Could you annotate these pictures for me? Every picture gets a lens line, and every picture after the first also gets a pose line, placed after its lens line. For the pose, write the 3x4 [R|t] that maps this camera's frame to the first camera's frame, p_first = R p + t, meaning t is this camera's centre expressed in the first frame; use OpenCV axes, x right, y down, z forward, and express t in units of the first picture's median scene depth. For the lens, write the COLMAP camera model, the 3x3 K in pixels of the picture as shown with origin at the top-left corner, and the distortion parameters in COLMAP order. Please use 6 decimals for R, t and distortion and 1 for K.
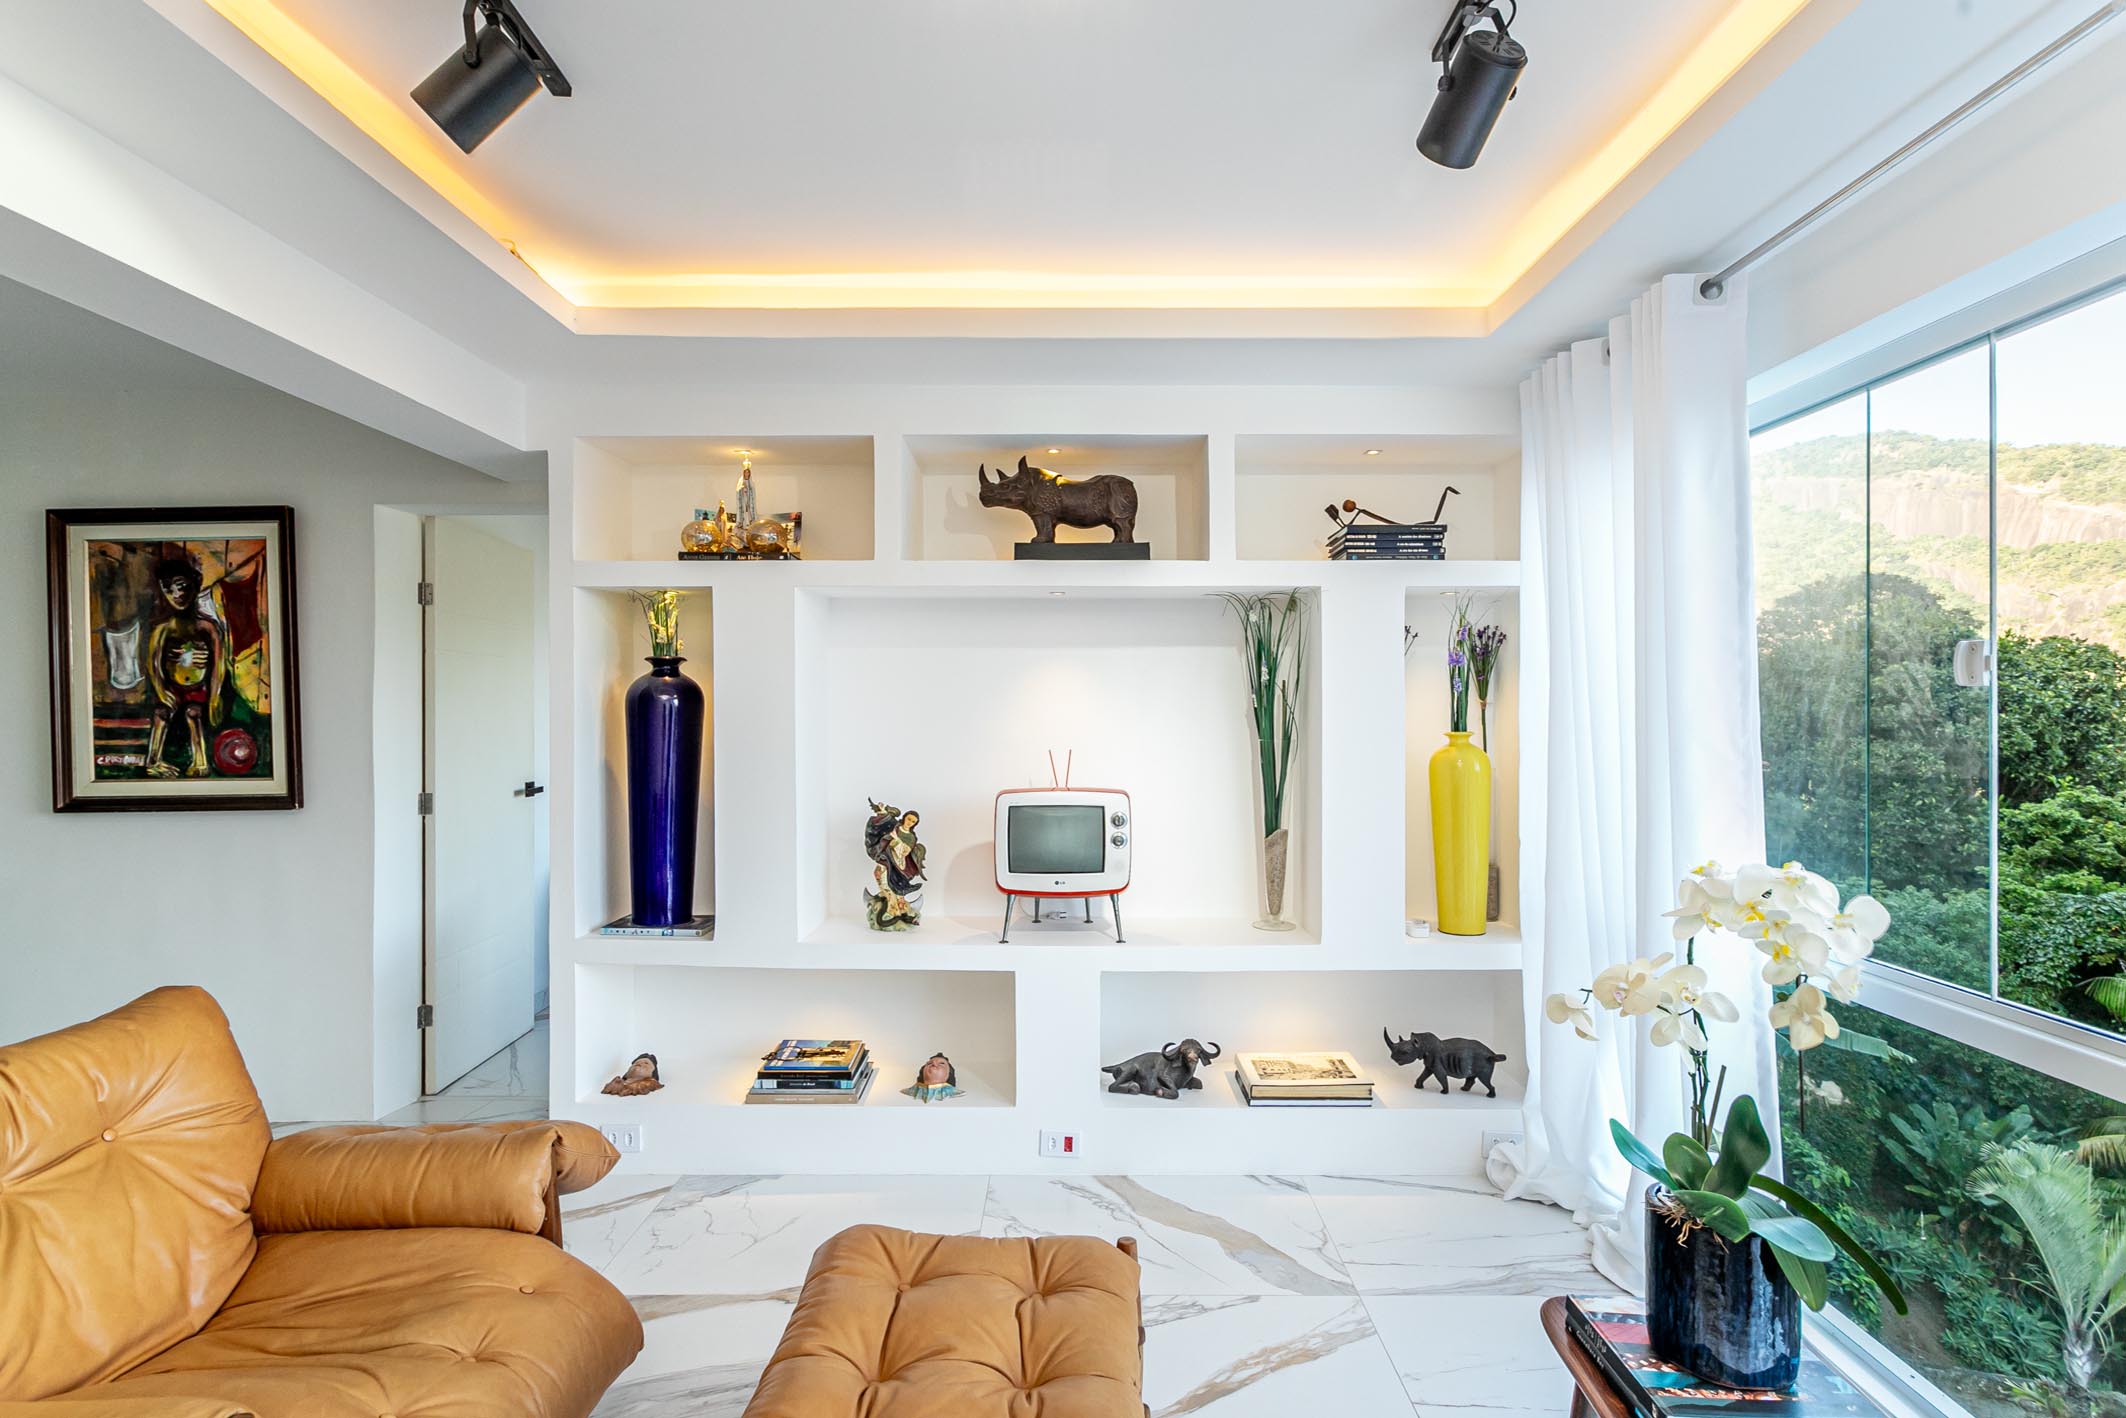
lens RADIAL K [[1062.5, 0, 1069.1], [0, 1062.5, 713.2], [0, 0, 1]] dist [0.001088, 0.001985]
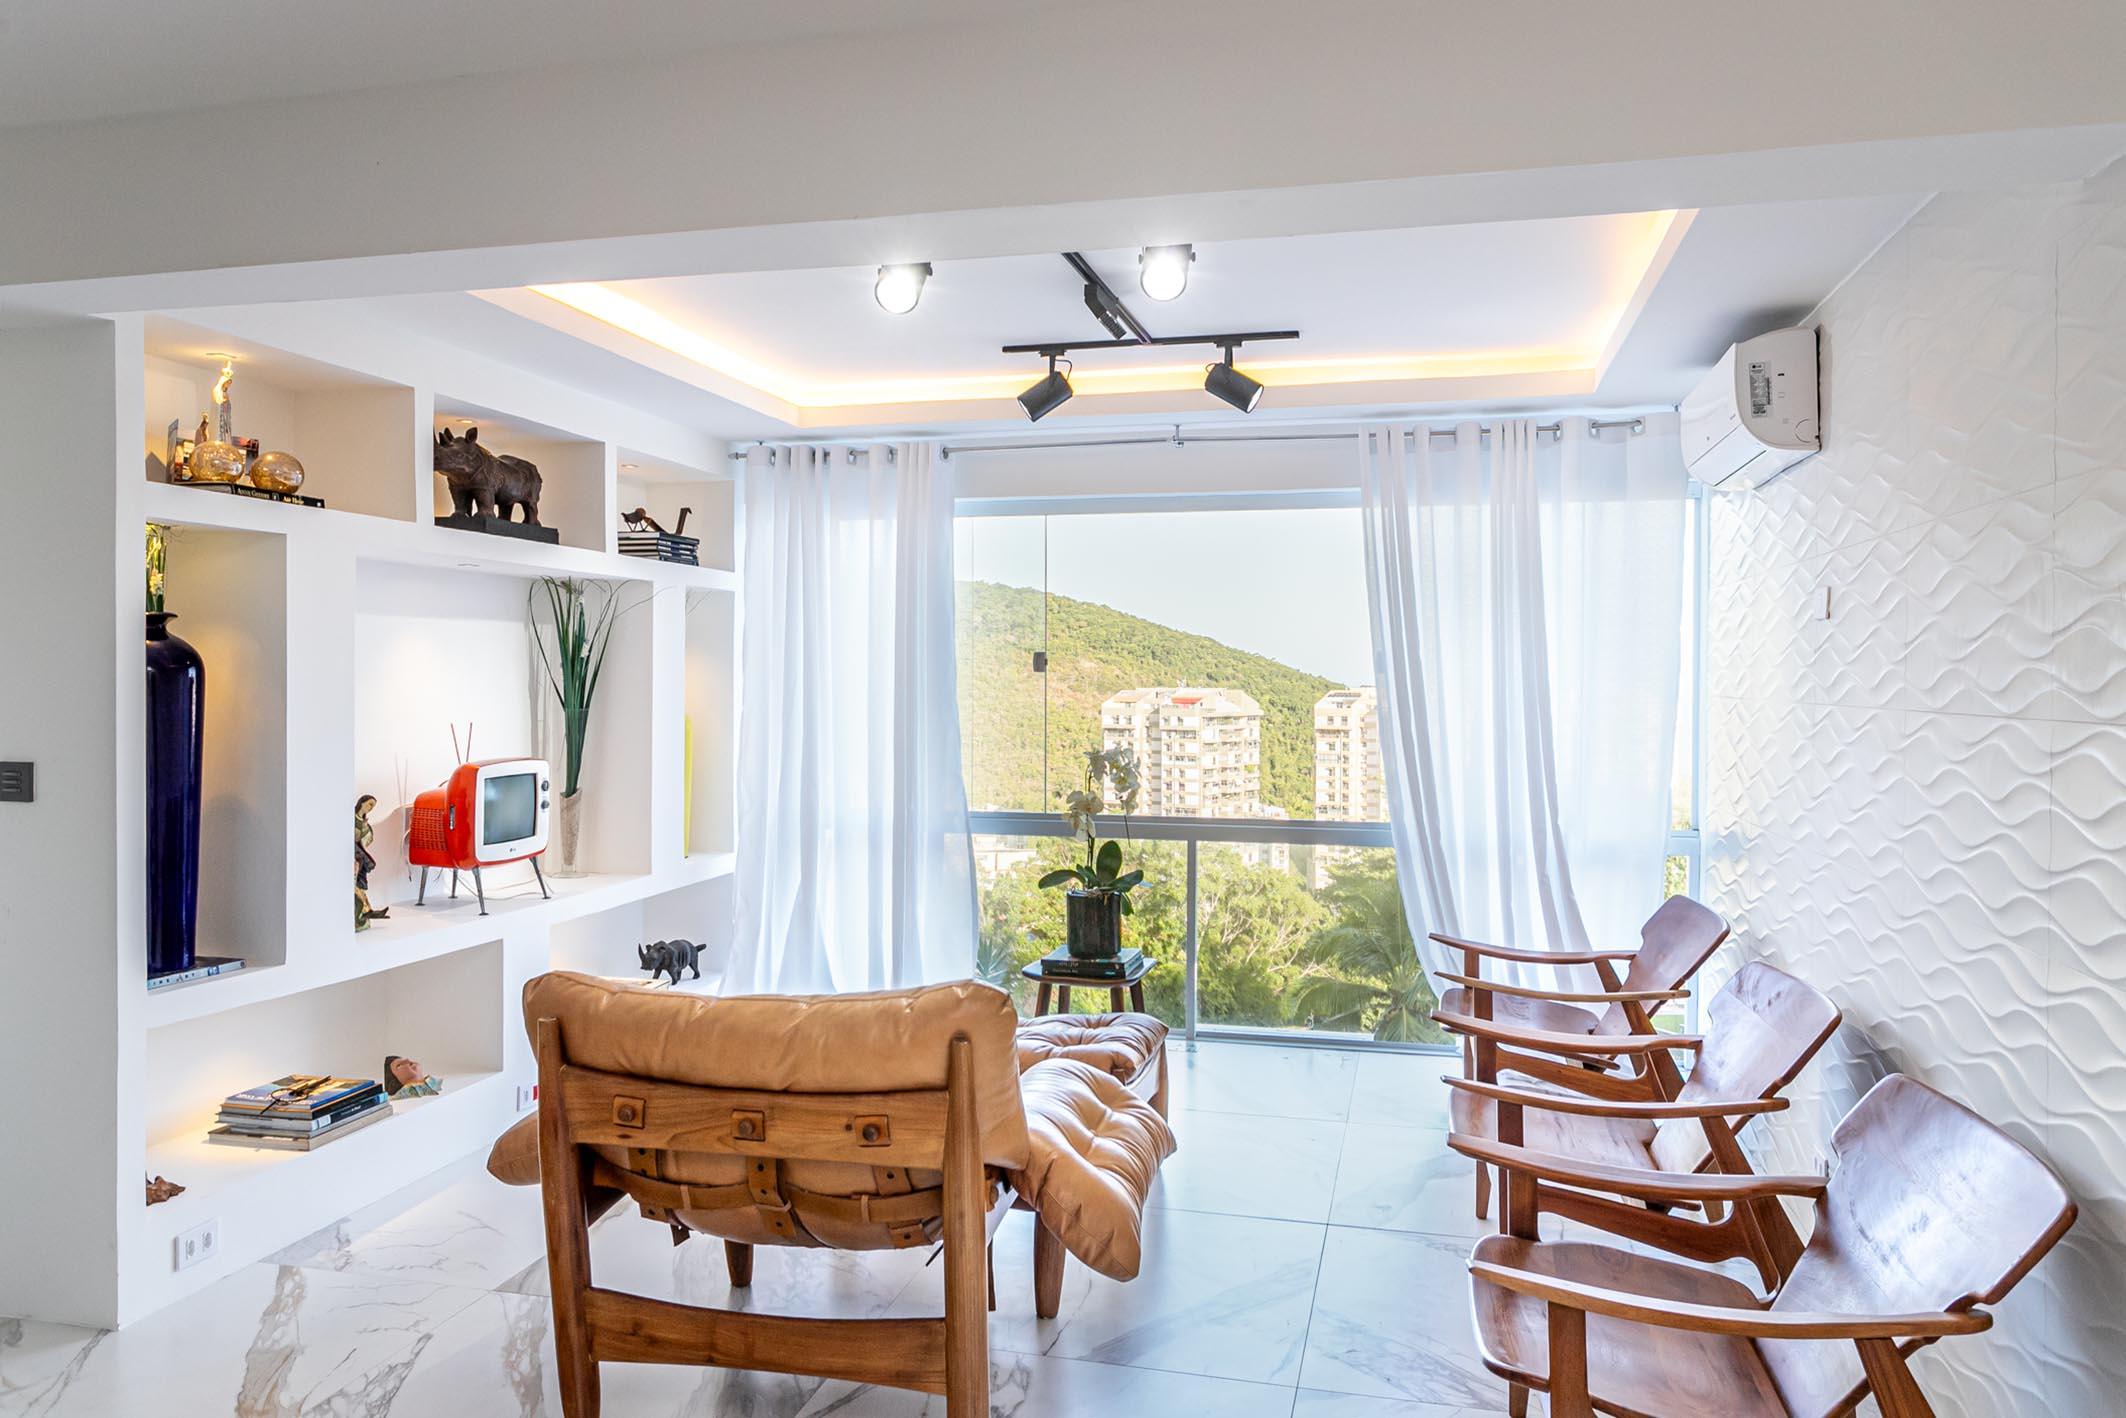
lens RADIAL K [[1513.0, 0, 1041.6], [0, 1513.0, 688.9], [0, 0, 1]] dist [-0.009883, 0.005320]
pose [[0.240009, -0.005757, 0.970754, -1.256810], [-0.001184, 0.999980, 0.006223, -0.006482], [-0.970770, -0.002643, 0.239997, 0.141454]]
